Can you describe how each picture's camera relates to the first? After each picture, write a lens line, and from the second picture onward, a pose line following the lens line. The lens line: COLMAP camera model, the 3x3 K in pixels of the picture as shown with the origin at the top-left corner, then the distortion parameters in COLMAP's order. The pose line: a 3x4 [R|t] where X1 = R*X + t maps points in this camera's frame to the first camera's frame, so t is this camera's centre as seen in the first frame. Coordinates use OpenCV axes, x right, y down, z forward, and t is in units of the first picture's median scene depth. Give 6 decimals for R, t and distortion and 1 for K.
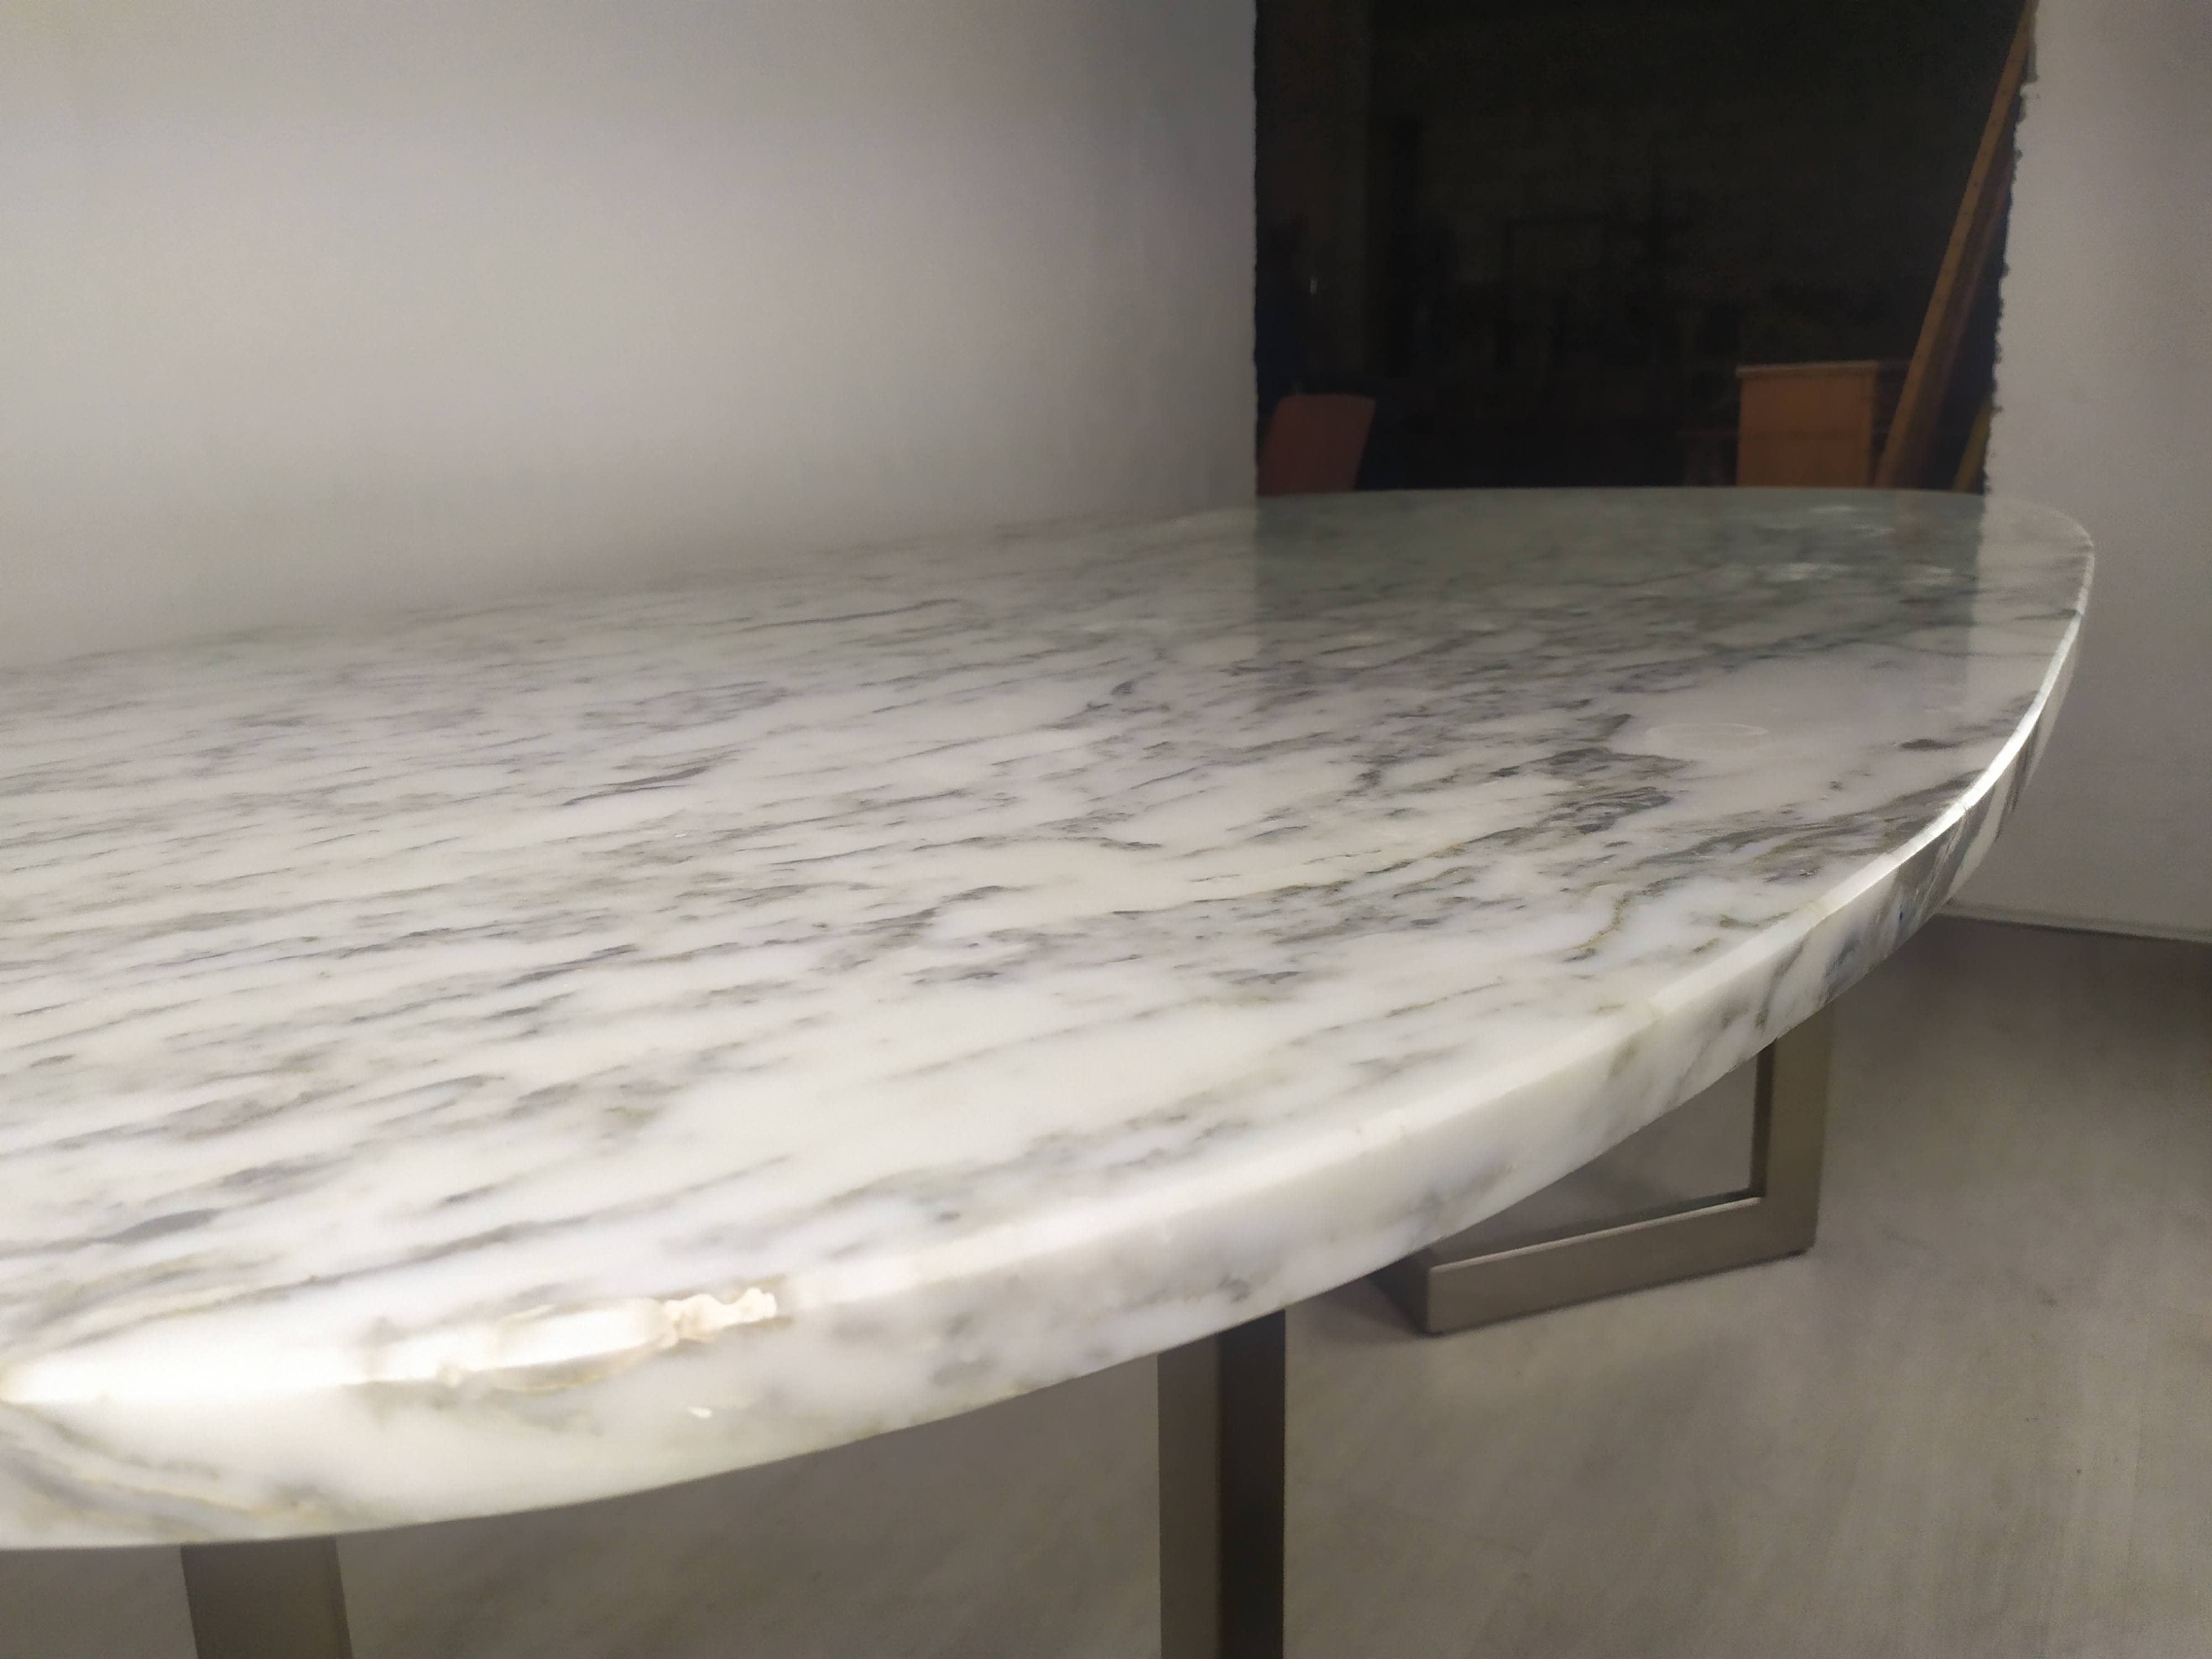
lens RADIAL K [[1707.7, 0, 1120.3], [0, 1707.7, 827.5], [0, 0, 1]] dist [0.064859, -0.083863]
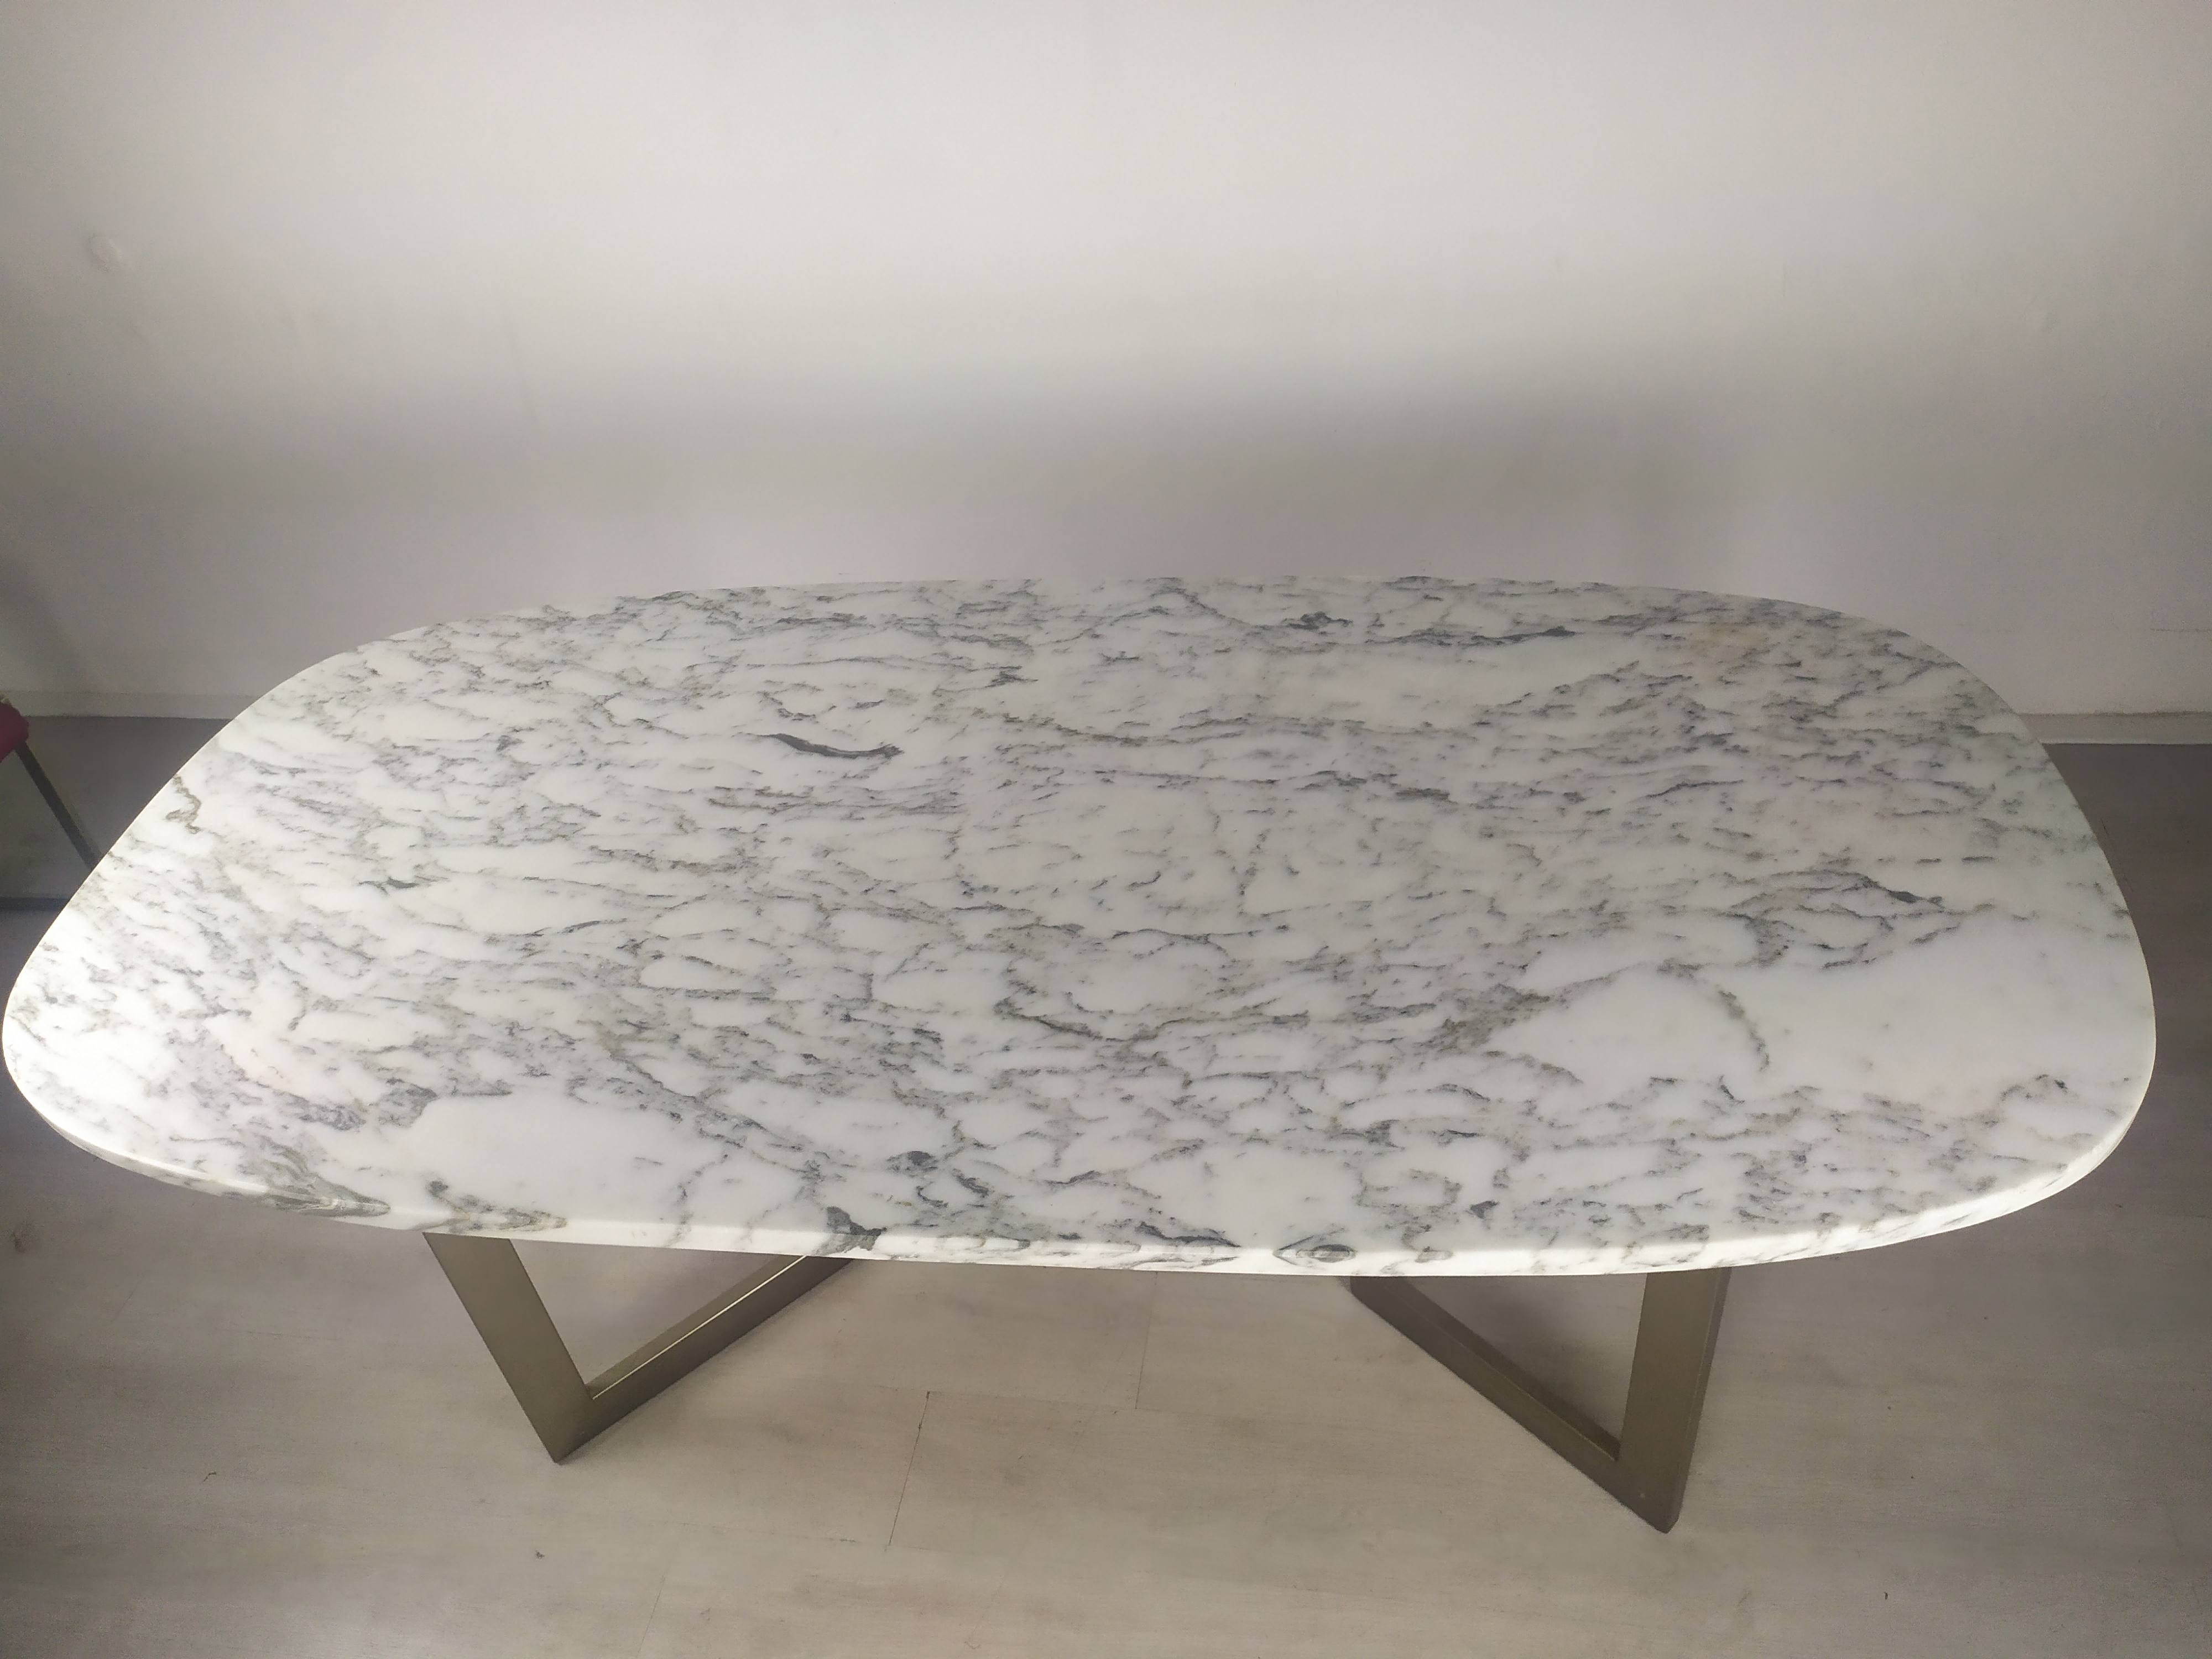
lens RADIAL K [[1707.7, 0, 1125.0], [0, 1707.7, 820.3], [0, 0, 1]] dist [0.064859, -0.083863]
pose [[0.400166, 0.583480, -0.706695, 3.288318], [-0.147803, 0.802124, 0.578577, -2.927896], [0.904446, -0.127075, 0.407223, 1.350425]]
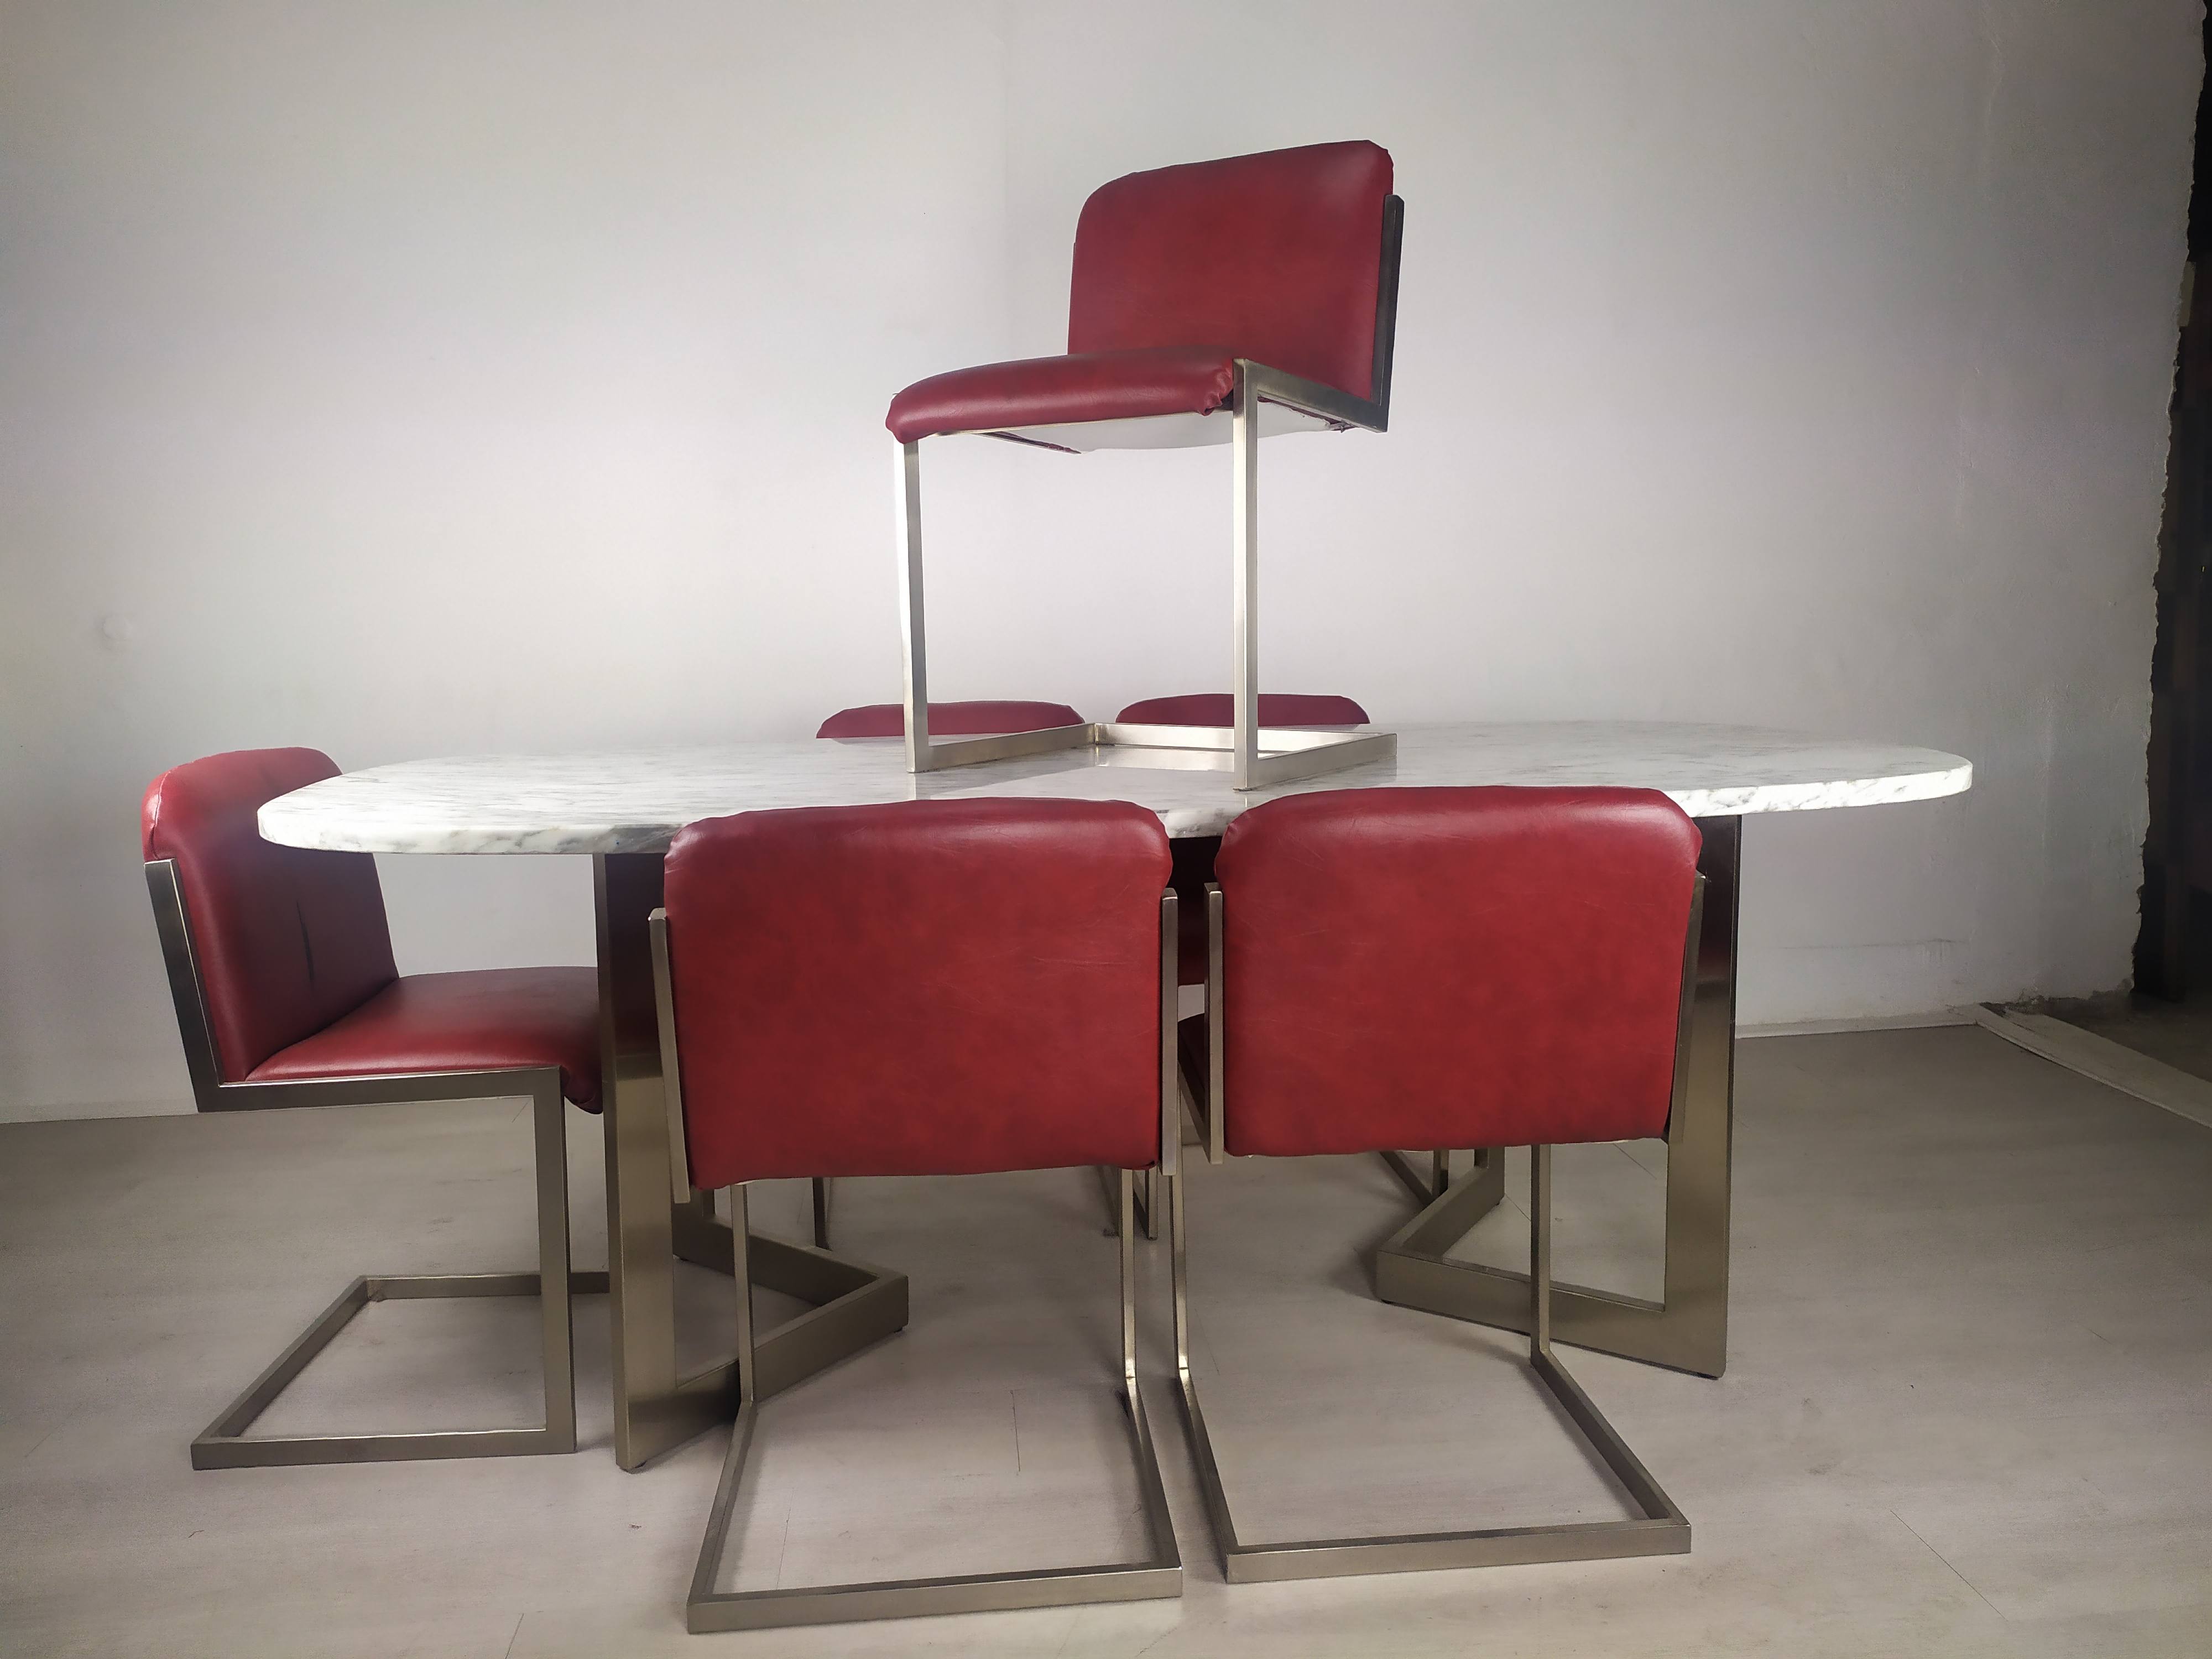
lens RADIAL K [[1678.4, 0, 1116.6], [0, 1678.4, 820.8], [0, 0, 1]] dist [0.061286, -0.051710]
pose [[0.619146, 0.125582, -0.775170, 4.309230], [-0.194952, 0.980808, 0.003183, -0.236165], [0.760692, 0.149150, 0.631745, -0.508341]]
